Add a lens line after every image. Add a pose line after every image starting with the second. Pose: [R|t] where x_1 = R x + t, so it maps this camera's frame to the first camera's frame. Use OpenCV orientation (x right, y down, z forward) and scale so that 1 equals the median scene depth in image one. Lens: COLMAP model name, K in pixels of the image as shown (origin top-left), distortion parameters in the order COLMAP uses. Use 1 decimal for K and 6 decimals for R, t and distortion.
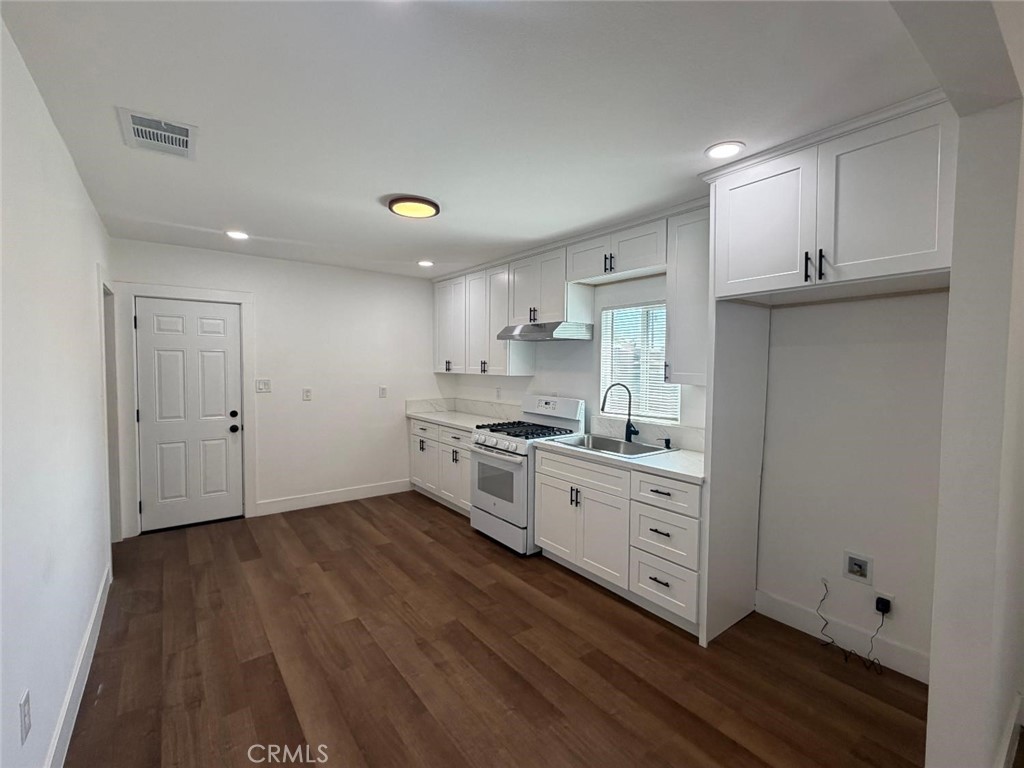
lens RADIAL K [[450.6, 0, 512.0], [0, 450.6, 384.0], [0, 0, 1]] dist [-0.000562, 0.000199]
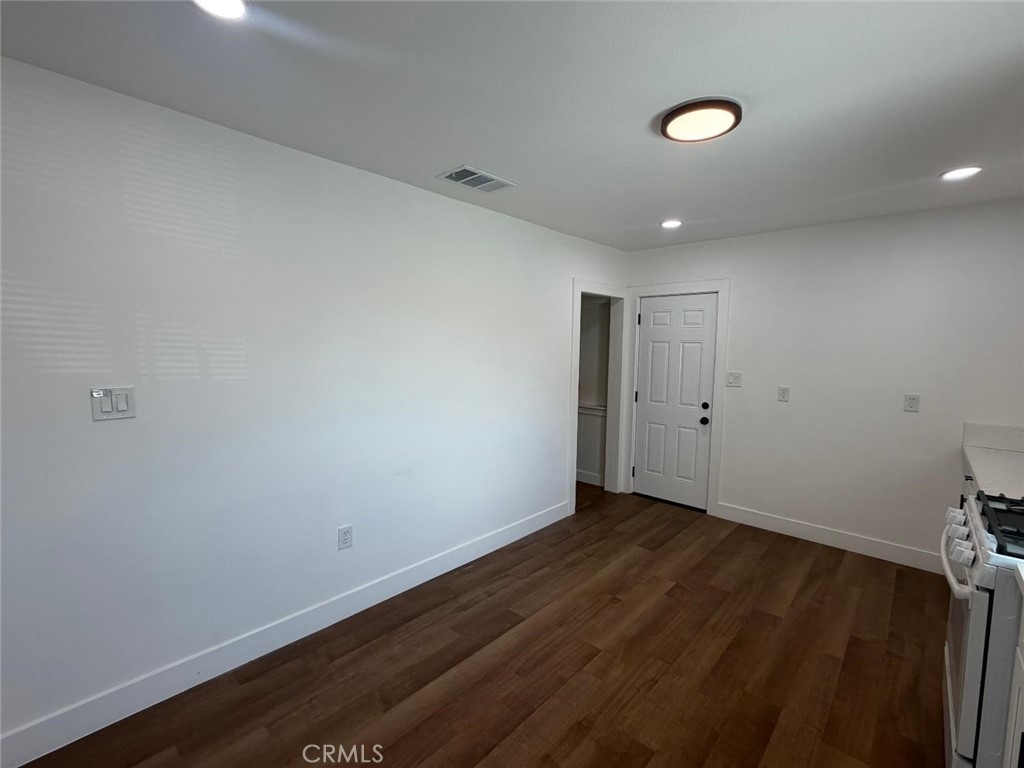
lens RADIAL K [[450.6, 0, 512.0], [0, 450.6, 384.0], [0, 0, 1]] dist [-0.000562, 0.000199]
pose [[0.187069, 0.074278, -0.979535, 0.306983], [-0.056788, 0.996287, 0.064703, -0.024049], [0.980704, 0.043522, 0.190593, 0.464561]]
